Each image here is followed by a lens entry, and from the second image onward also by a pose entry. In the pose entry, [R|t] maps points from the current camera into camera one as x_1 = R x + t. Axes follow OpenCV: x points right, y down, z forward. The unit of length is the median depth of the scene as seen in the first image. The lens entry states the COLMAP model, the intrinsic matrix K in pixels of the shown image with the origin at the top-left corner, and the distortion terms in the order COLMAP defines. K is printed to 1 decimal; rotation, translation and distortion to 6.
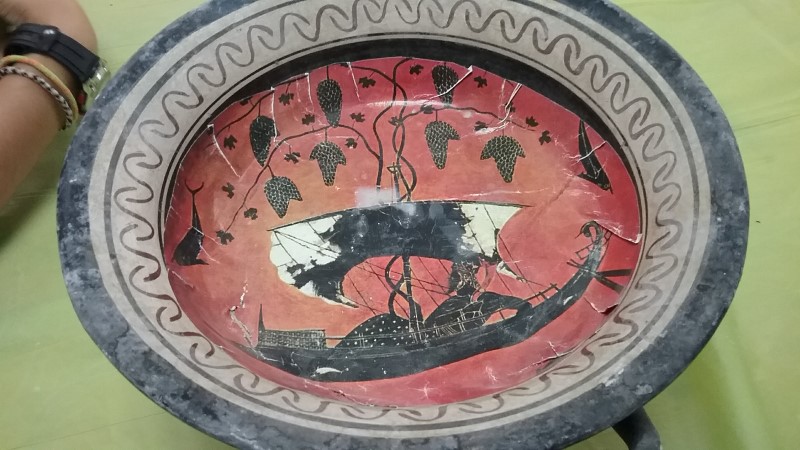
lens RADIAL K [[735.1, 0, 402.1], [0, 735.1, 224.6], [0, 0, 1]] dist [-0.011464, 0.000000]
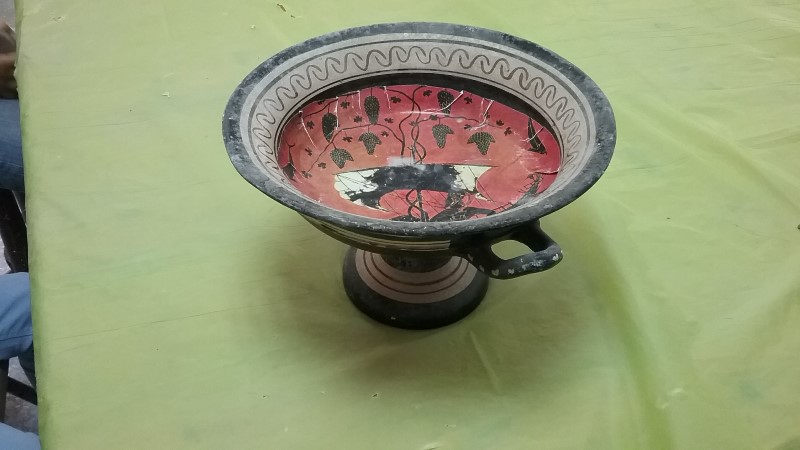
lens RADIAL K [[735.1, 0, 398.0], [0, 735.1, 225.4], [0, 0, 1]] dist [-0.011464, 0.000000]
pose [[0.999409, 0.033615, -0.007244, -0.025444], [-0.034386, 0.977679, -0.207272, 0.440504], [0.000115, 0.207399, 0.978257, -0.536914]]
